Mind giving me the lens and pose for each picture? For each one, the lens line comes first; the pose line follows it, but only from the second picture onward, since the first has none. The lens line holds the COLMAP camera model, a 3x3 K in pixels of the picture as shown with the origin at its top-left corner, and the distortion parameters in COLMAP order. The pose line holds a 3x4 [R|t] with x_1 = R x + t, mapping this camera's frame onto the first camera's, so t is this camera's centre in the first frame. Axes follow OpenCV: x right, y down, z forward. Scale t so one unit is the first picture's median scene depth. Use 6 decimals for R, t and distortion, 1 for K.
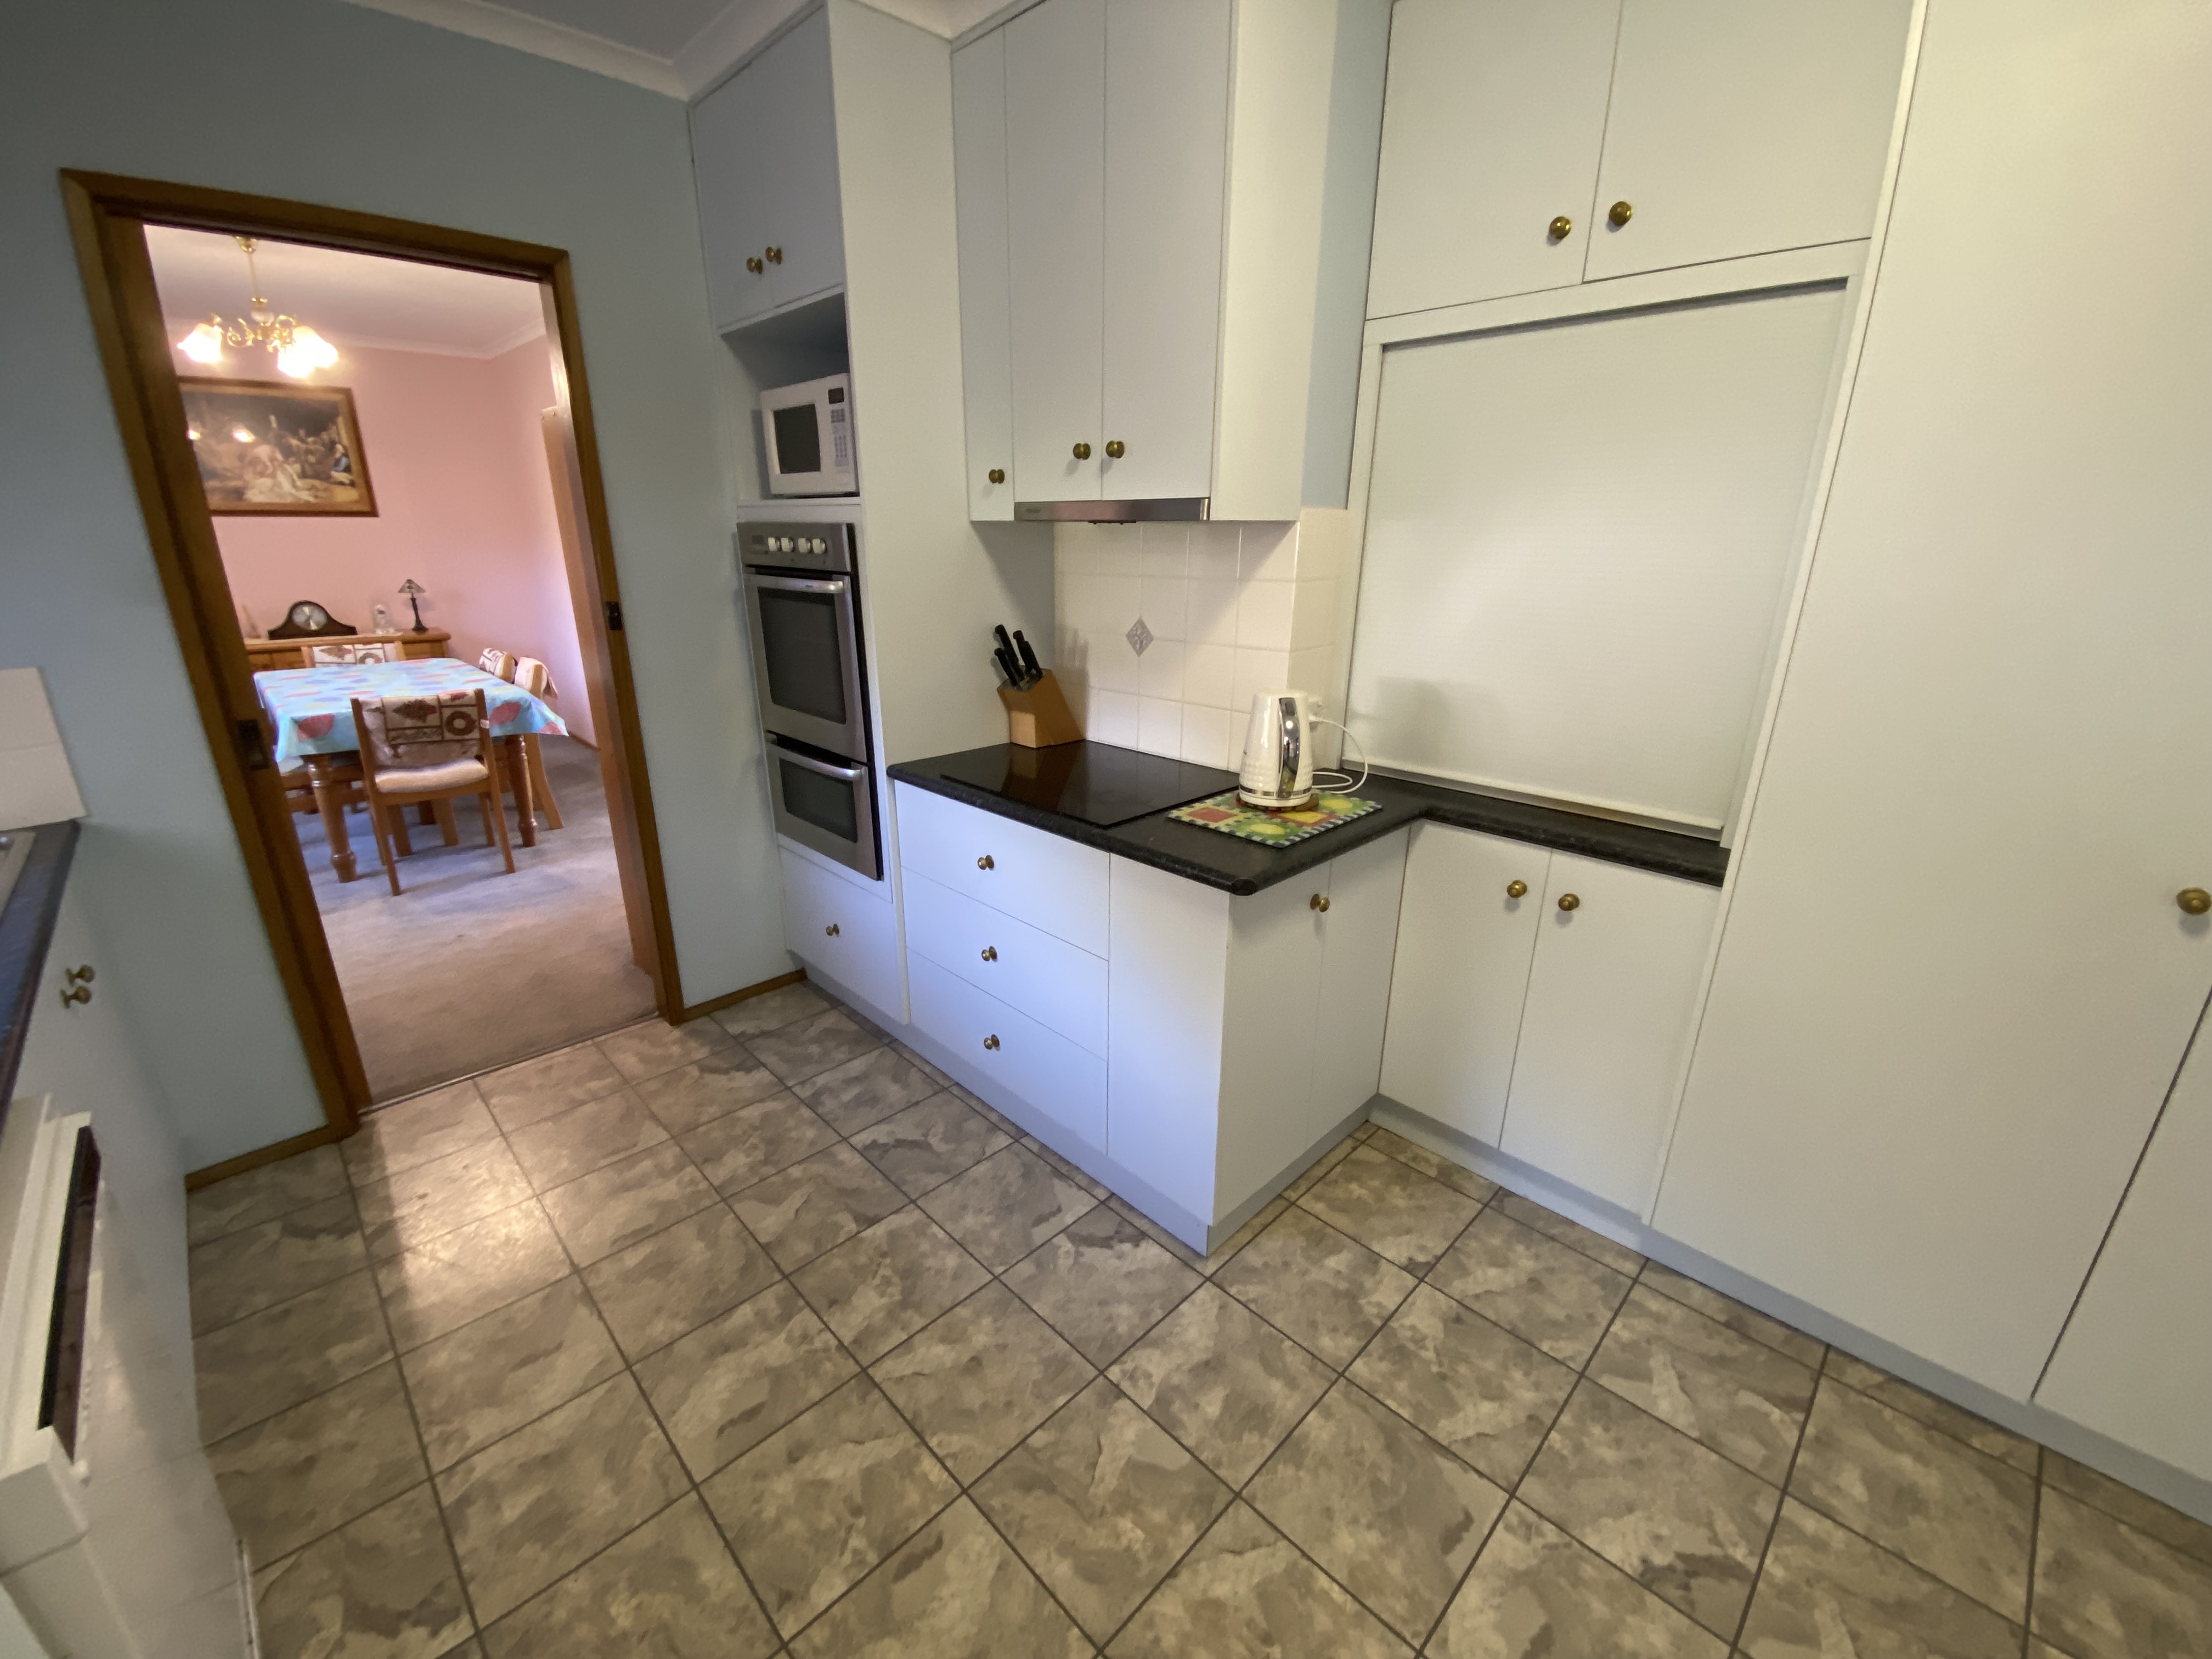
lens RADIAL K [[891.3, 0, 1090.9], [0, 891.3, 836.6], [0, 0, 1]] dist [0.019605, -0.020478]
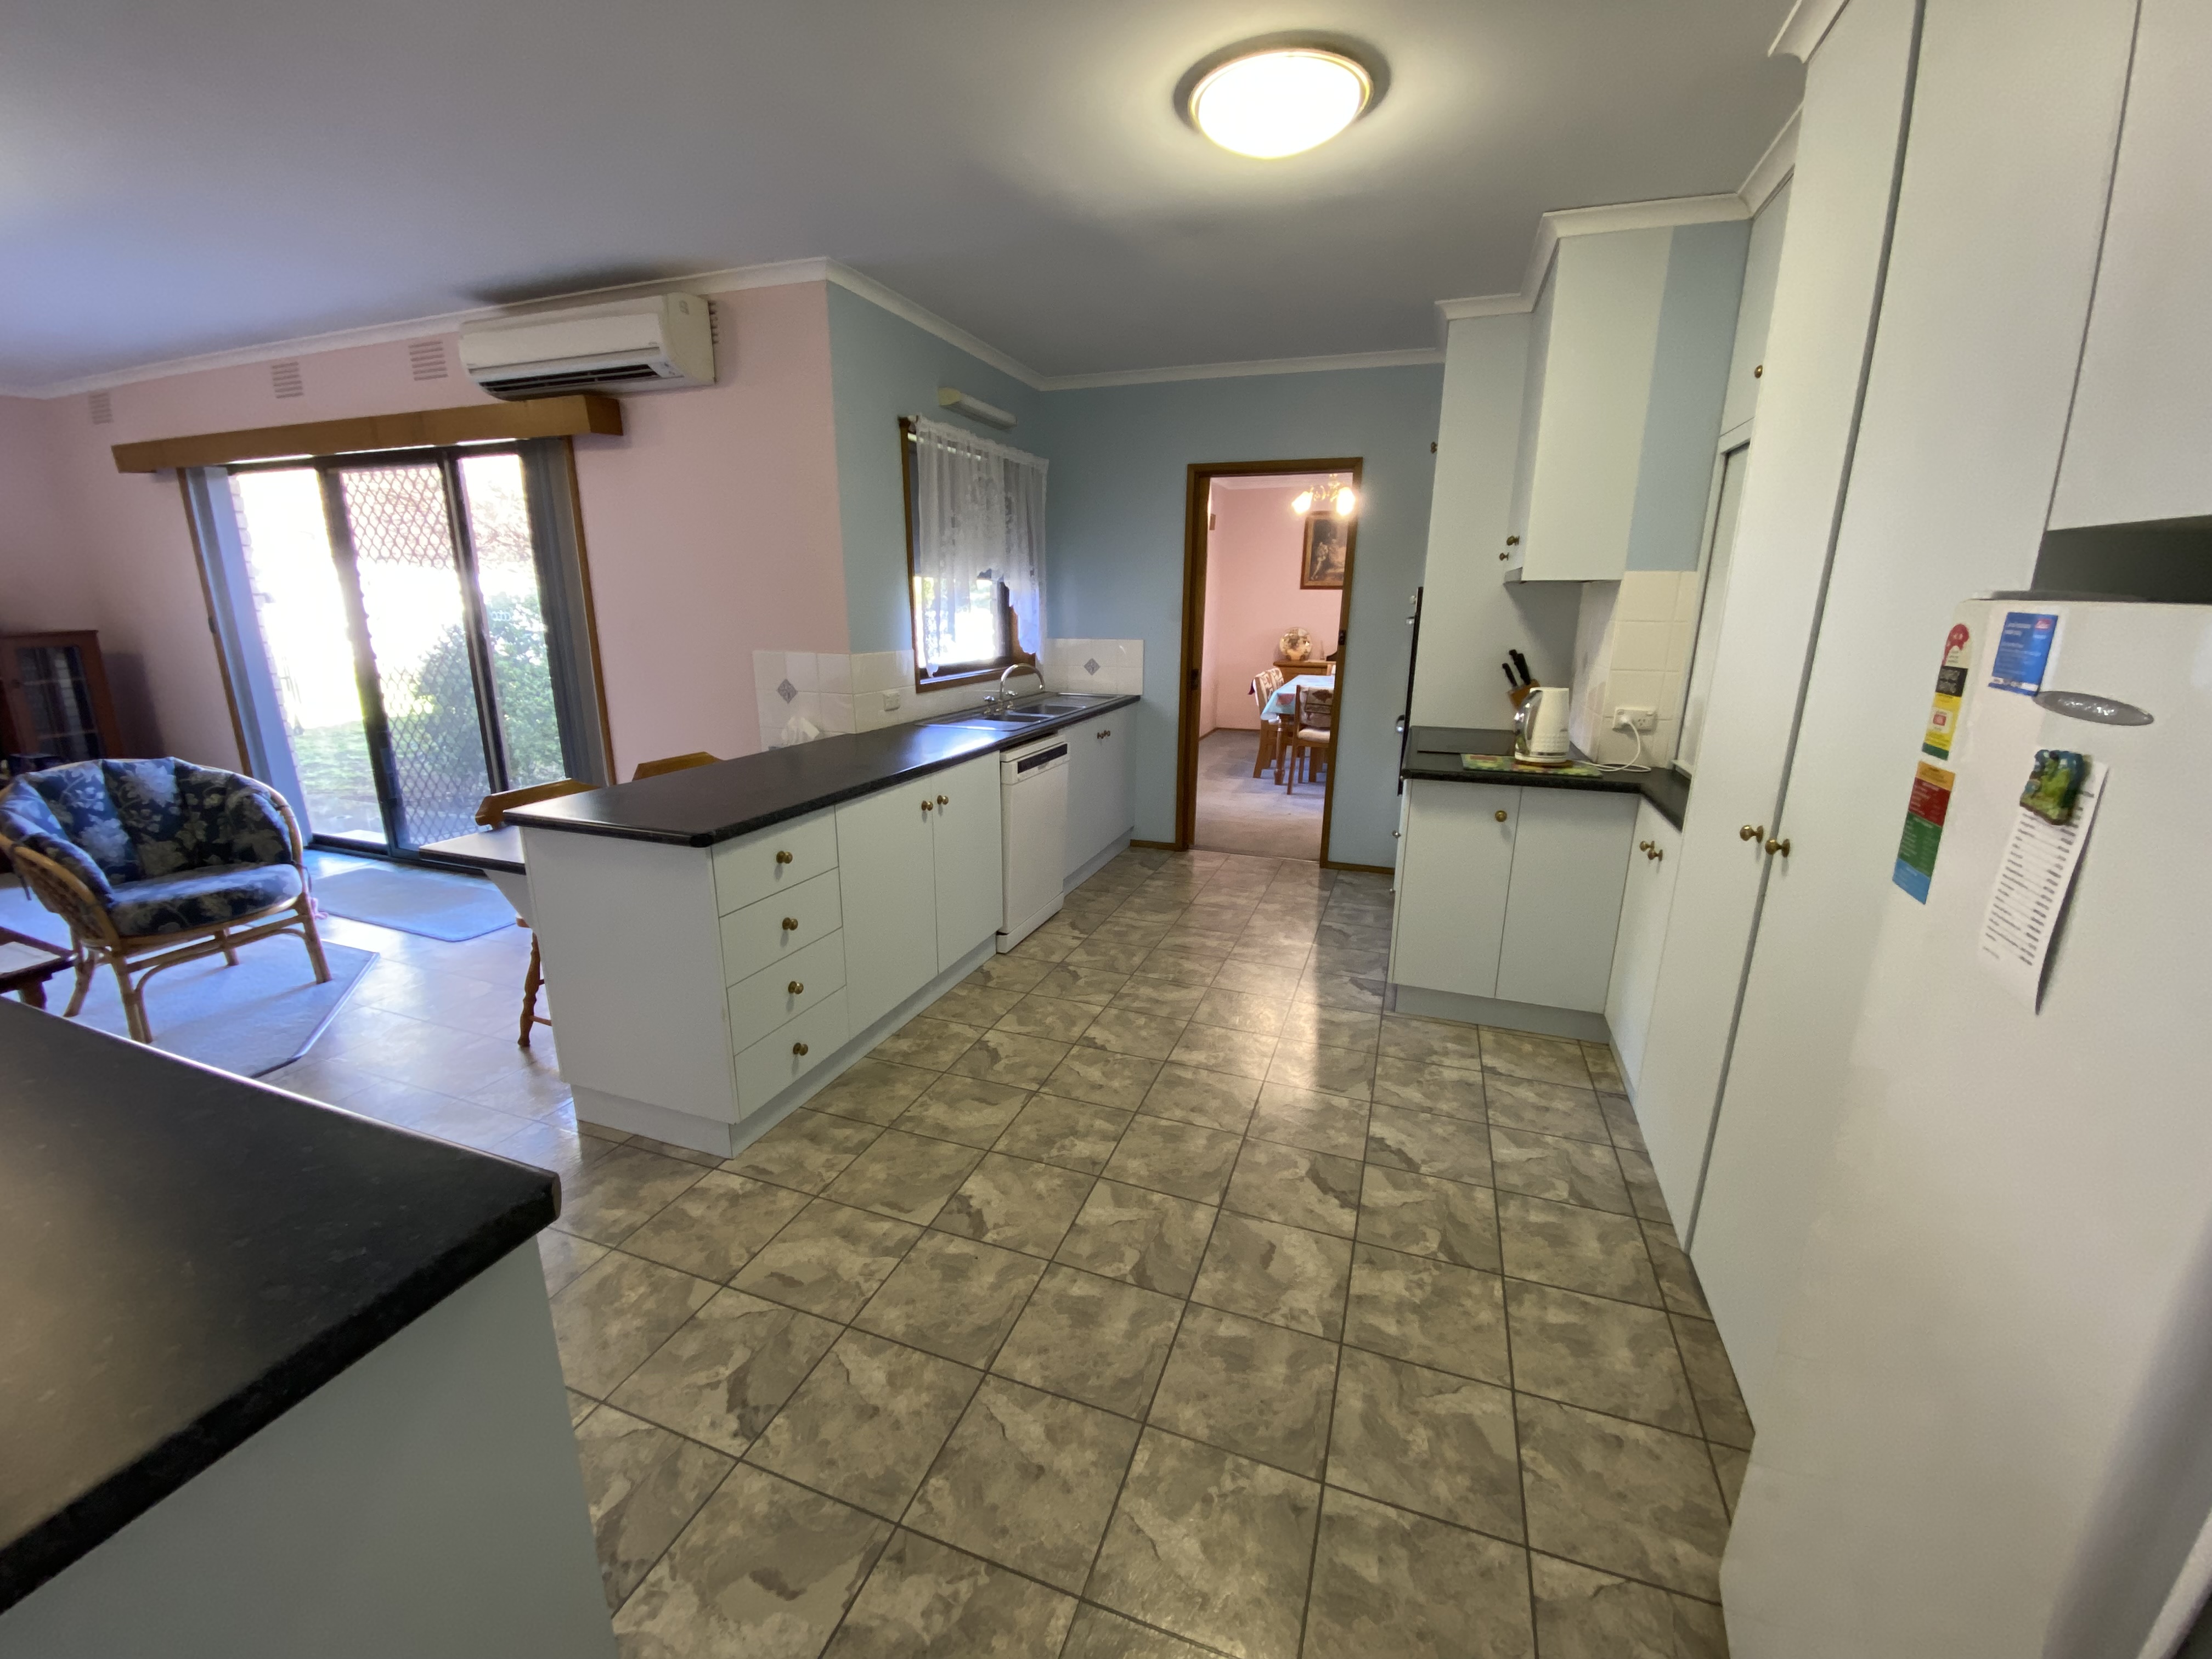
lens RADIAL K [[891.3, 0, 1090.9], [0, 891.3, 836.6], [0, 0, 1]] dist [0.019605, -0.020478]
pose [[0.427718, 0.229883, -0.874192, 1.188410], [-0.298006, 0.948912, 0.103726, 0.142181], [0.853376, 0.216149, 0.474373, -0.331763]]
